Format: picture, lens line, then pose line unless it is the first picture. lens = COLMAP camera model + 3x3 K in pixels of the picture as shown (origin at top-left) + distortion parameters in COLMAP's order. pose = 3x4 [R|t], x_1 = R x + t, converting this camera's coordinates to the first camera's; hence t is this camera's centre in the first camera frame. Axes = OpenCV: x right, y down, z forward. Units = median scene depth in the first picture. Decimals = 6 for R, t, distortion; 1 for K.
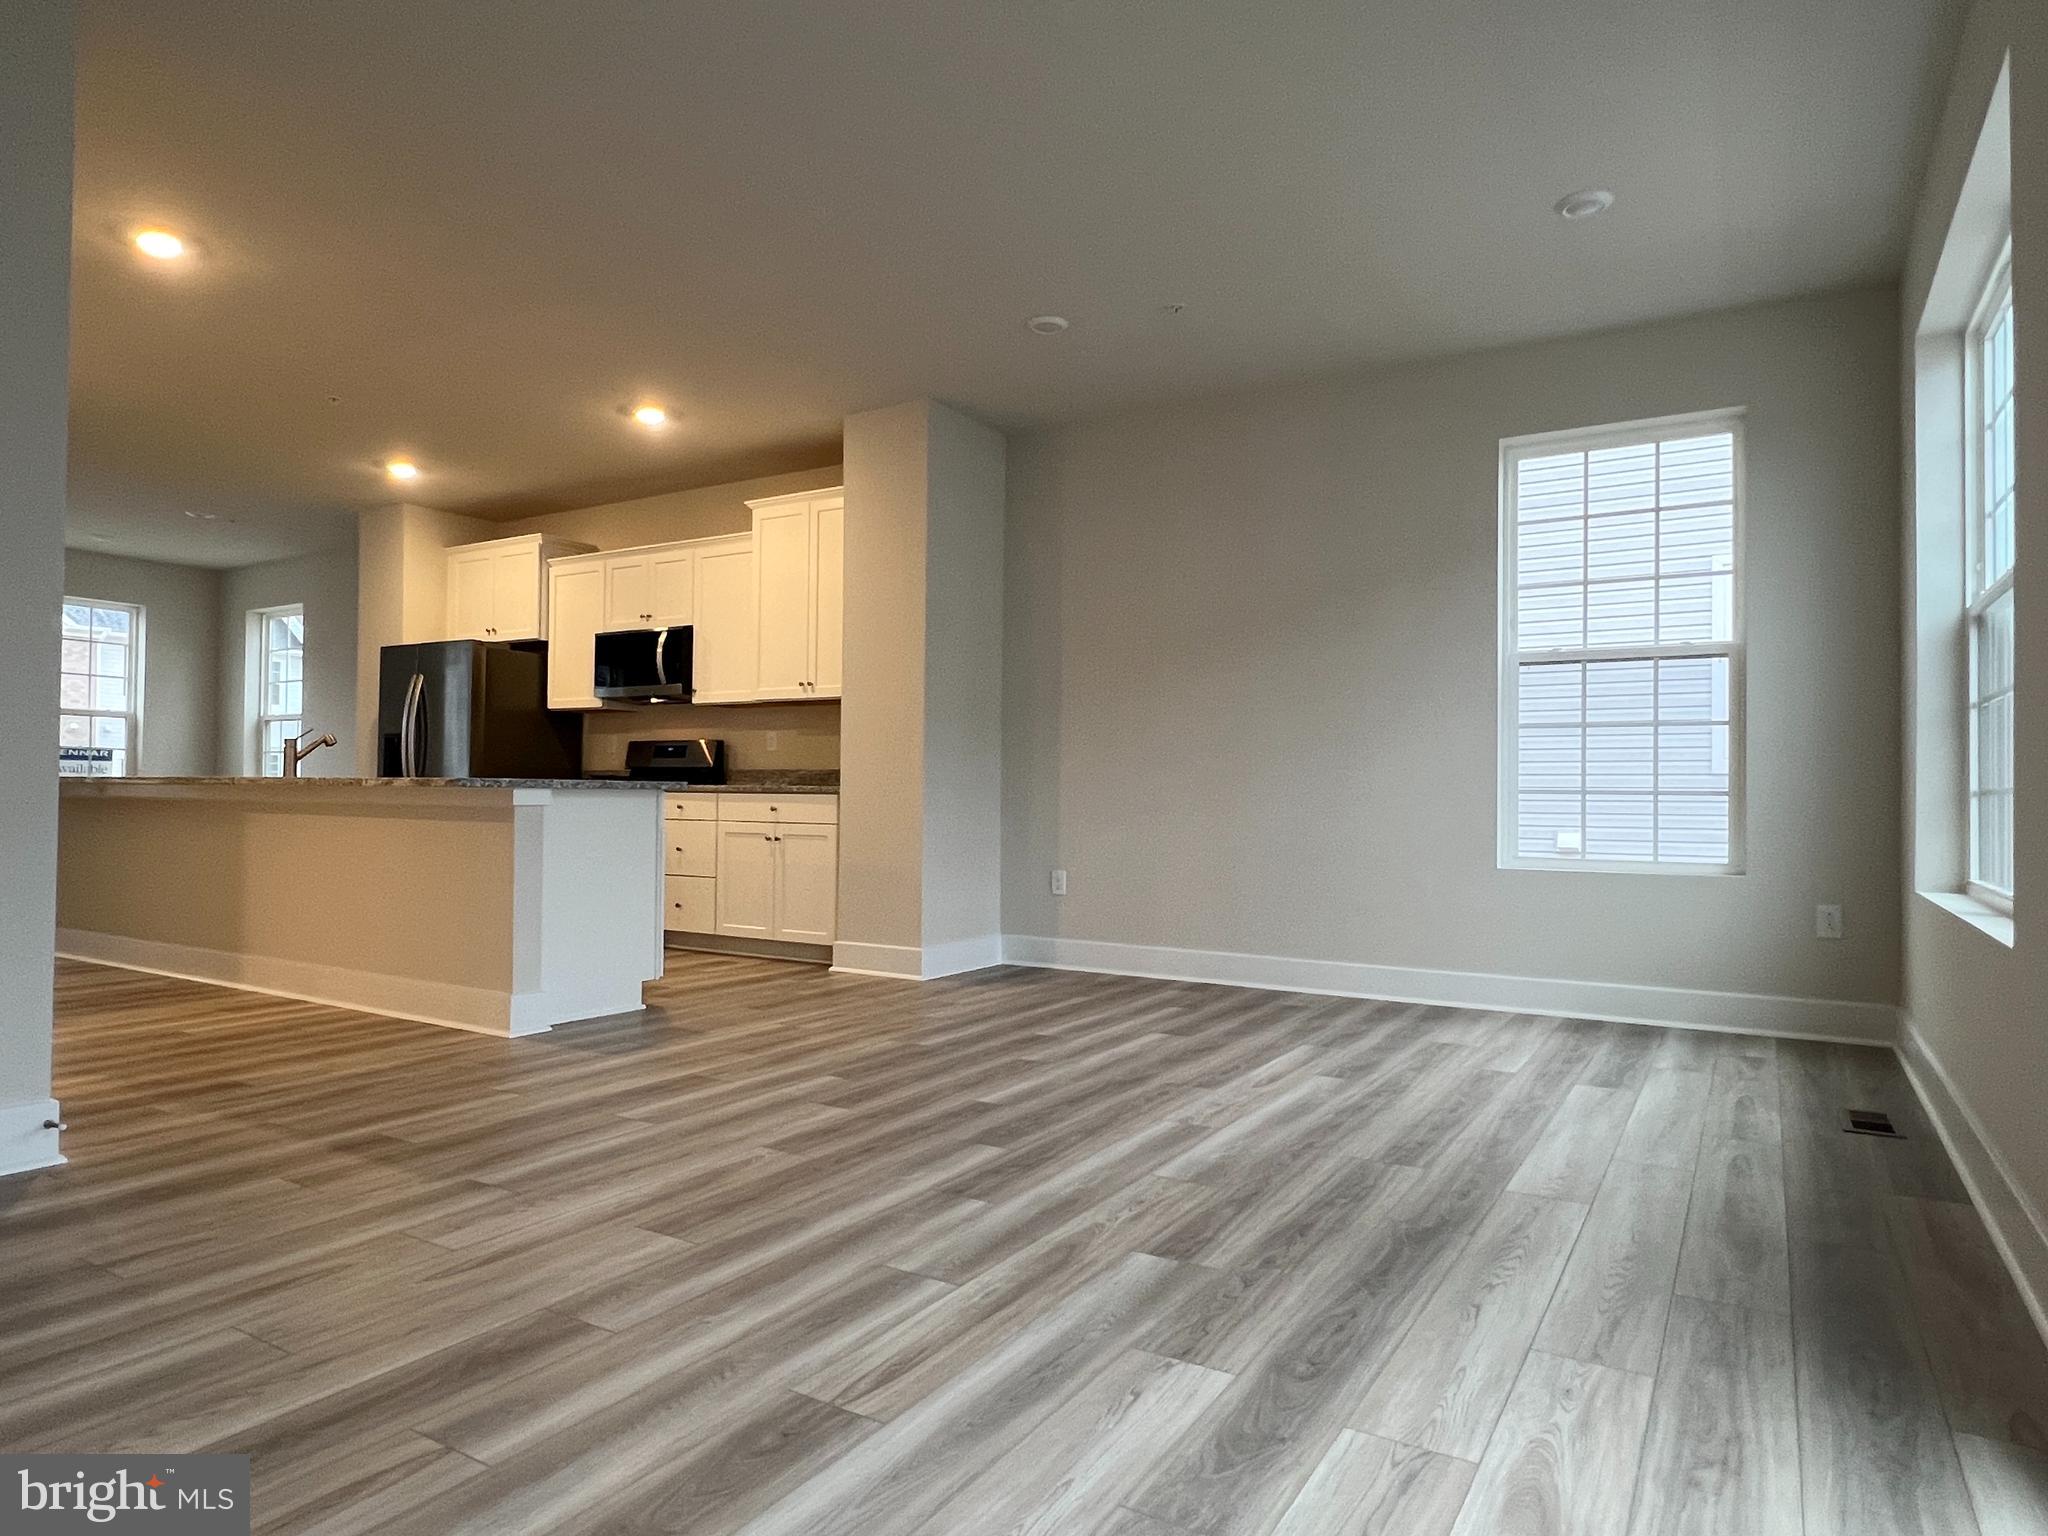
lens RADIAL K [[1231.4, 0, 1027.3], [0, 1231.4, 770.5], [0, 0, 1]] dist [-0.002578, -0.001748]
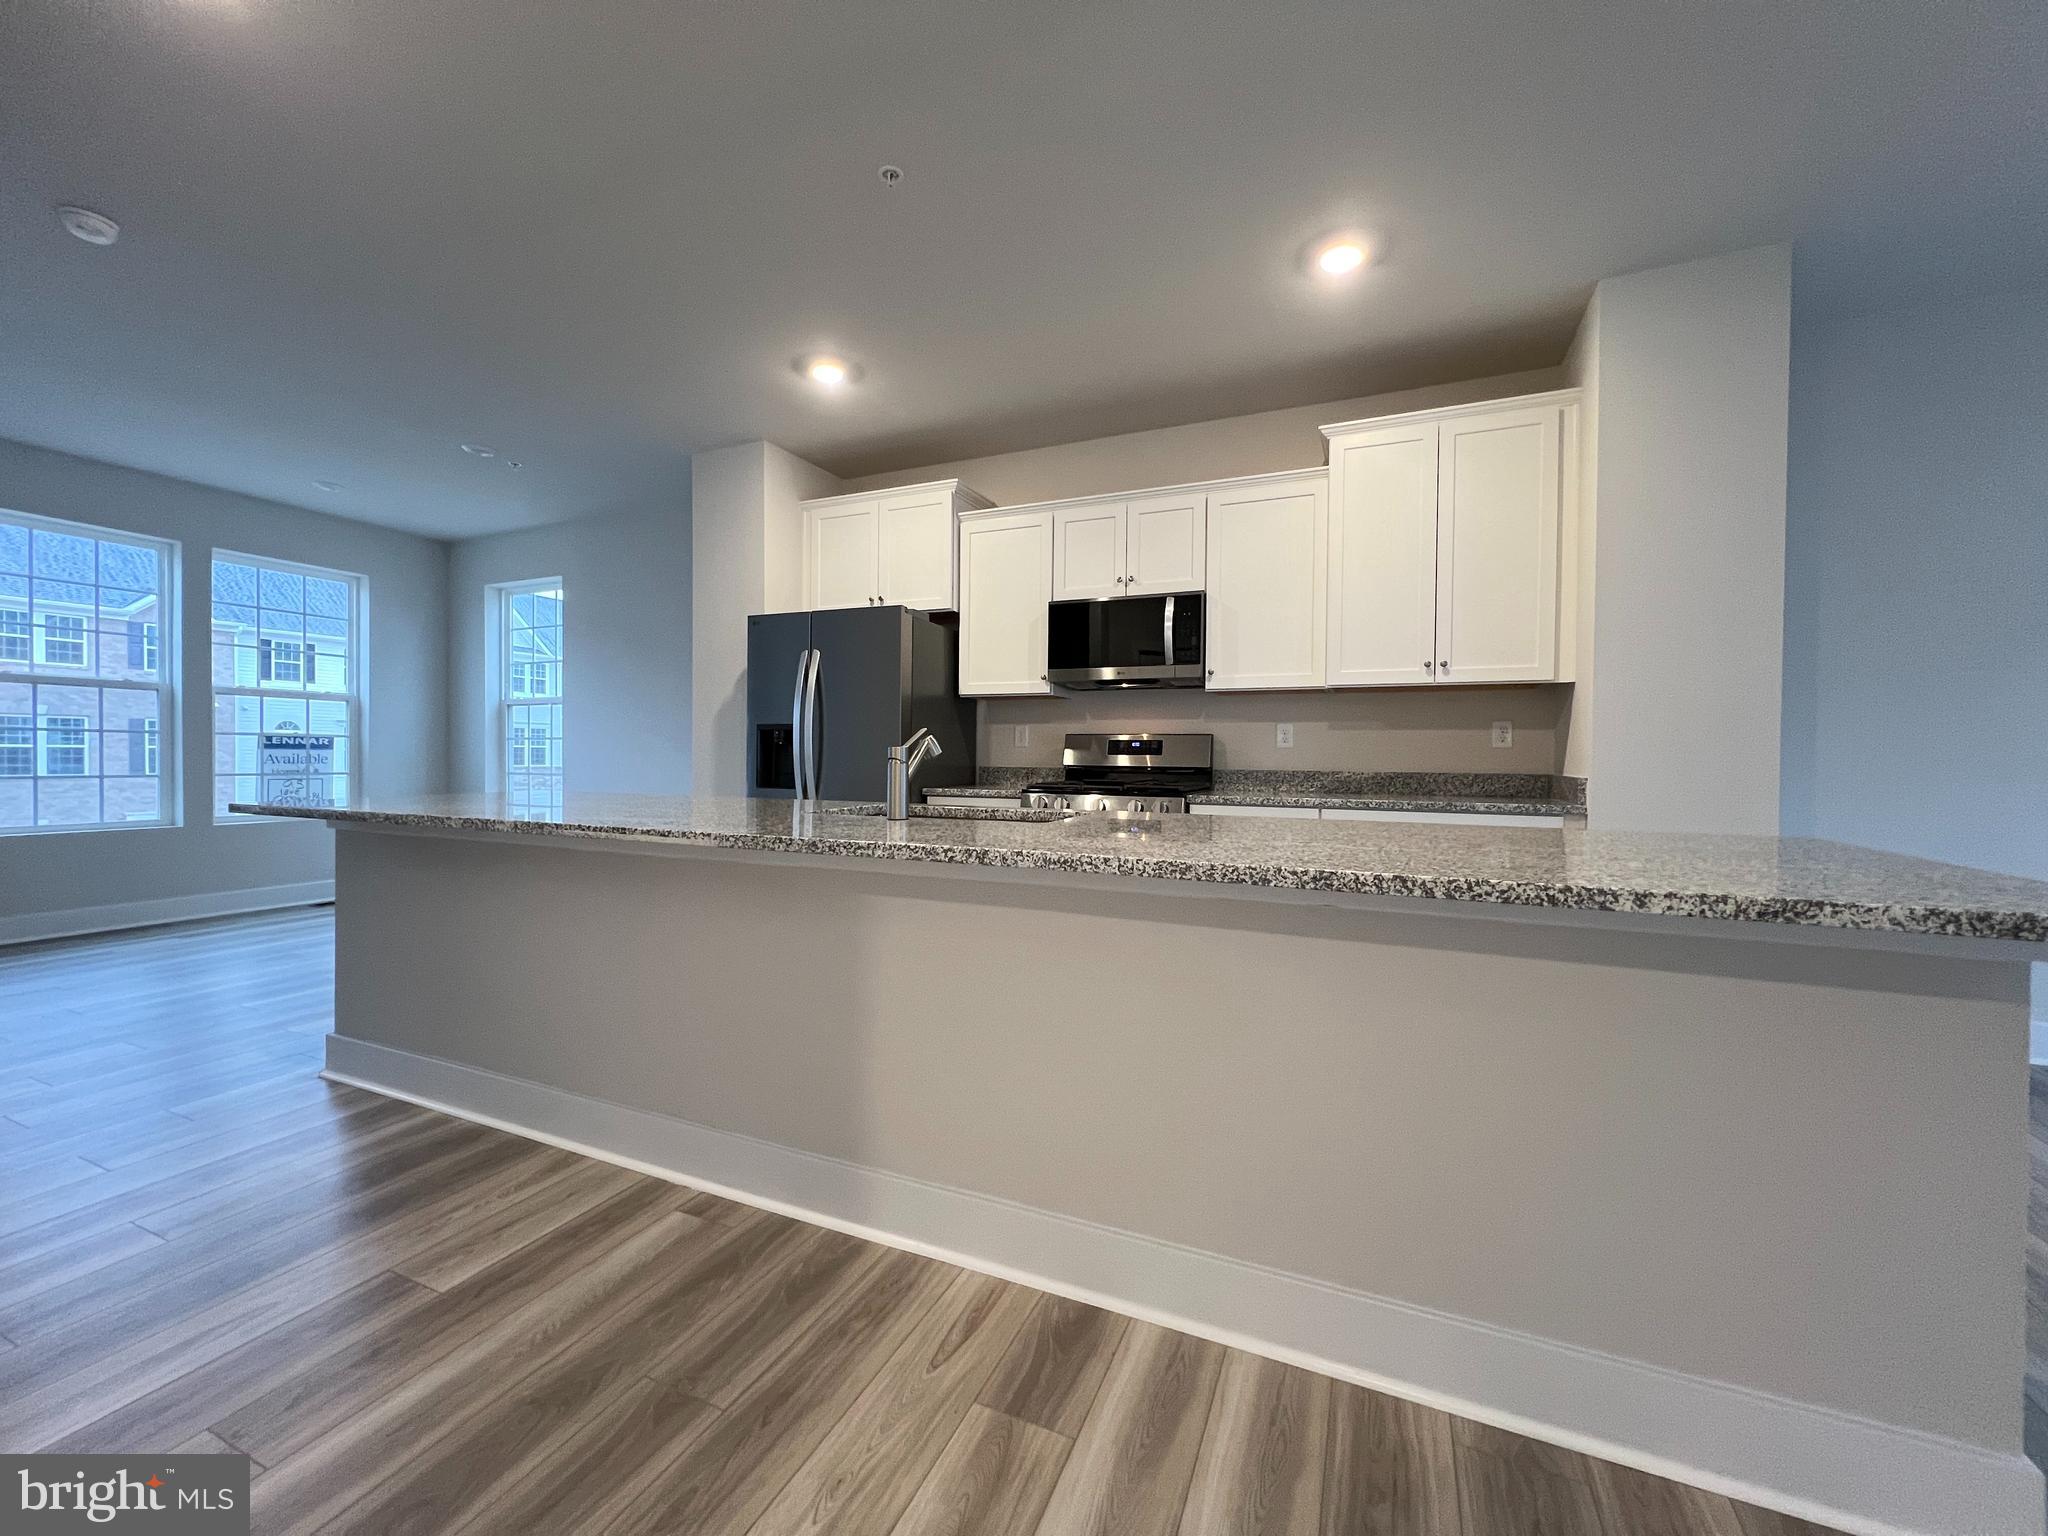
lens RADIAL K [[832.2, 0, 1026.0], [0, 832.2, 761.9], [0, 0, 1]] dist [-0.000909, -0.000044]
pose [[0.992072, -0.004483, 0.125590, -0.414694], [0.000672, 0.999539, 0.030369, -0.021637], [-0.125668, -0.030044, 0.991617, 0.436613]]
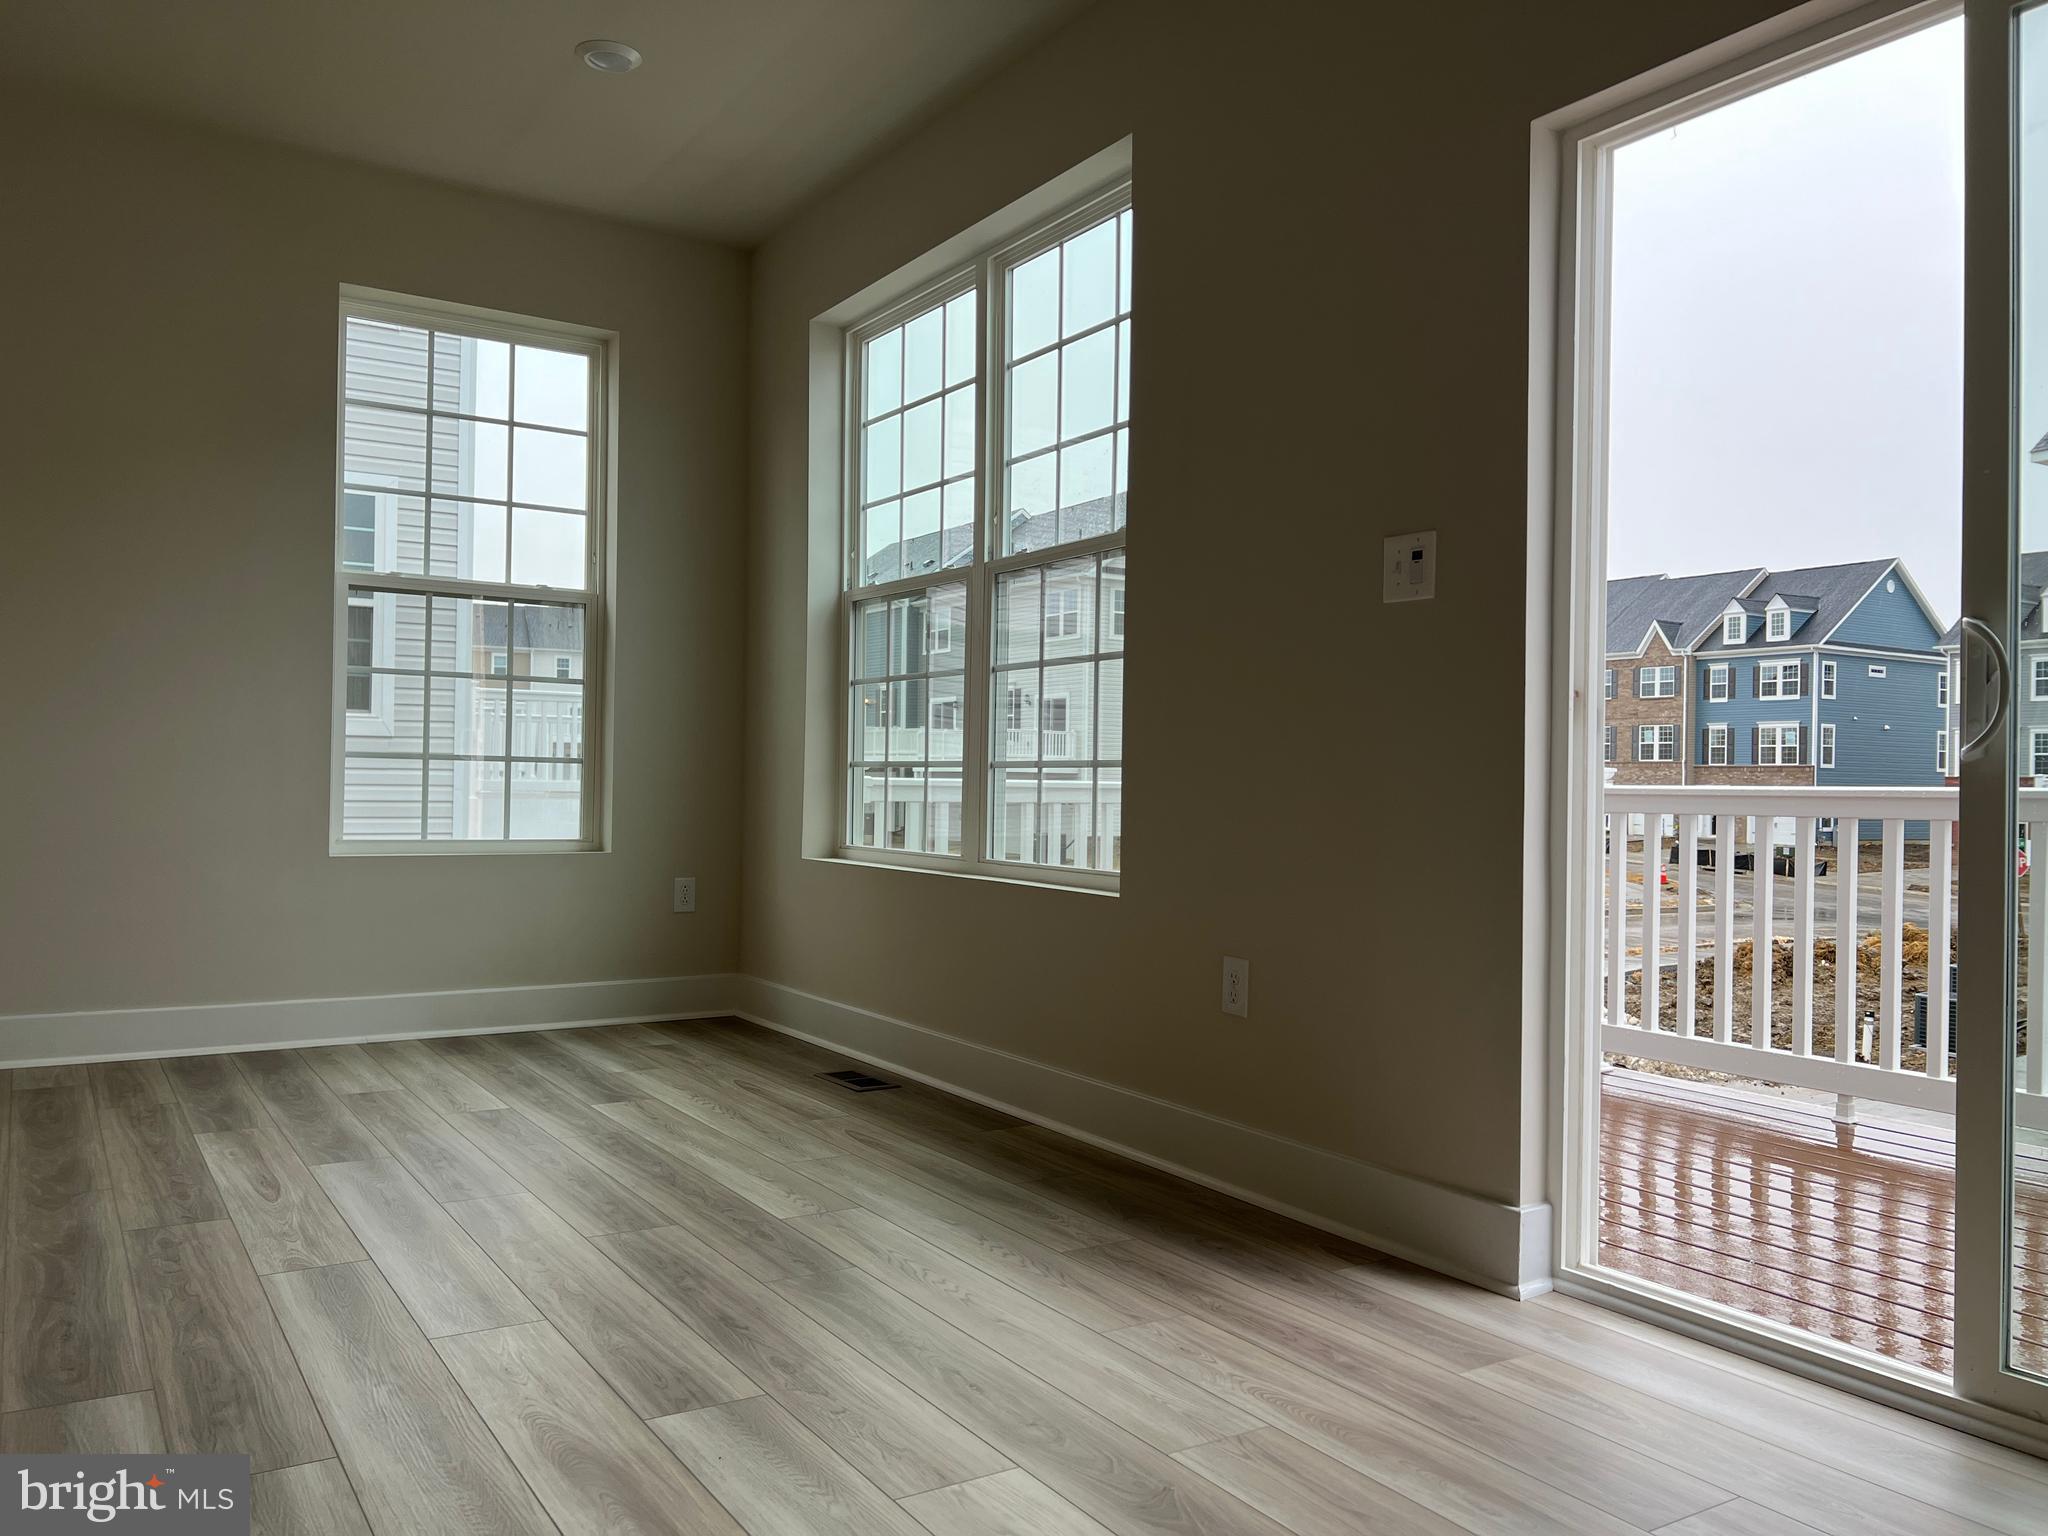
lens RADIAL K [[1548.6, 0, 1024.0], [0, 1548.6, 767.4], [0, 0, 1]] dist [0.047218, -0.049961]
pose [[0.435948, 0.007863, 0.899938, -1.875350], [-0.033817, 0.999399, 0.007649, 0.023495], [-0.899337, -0.033768, 0.435951, 1.321249]]
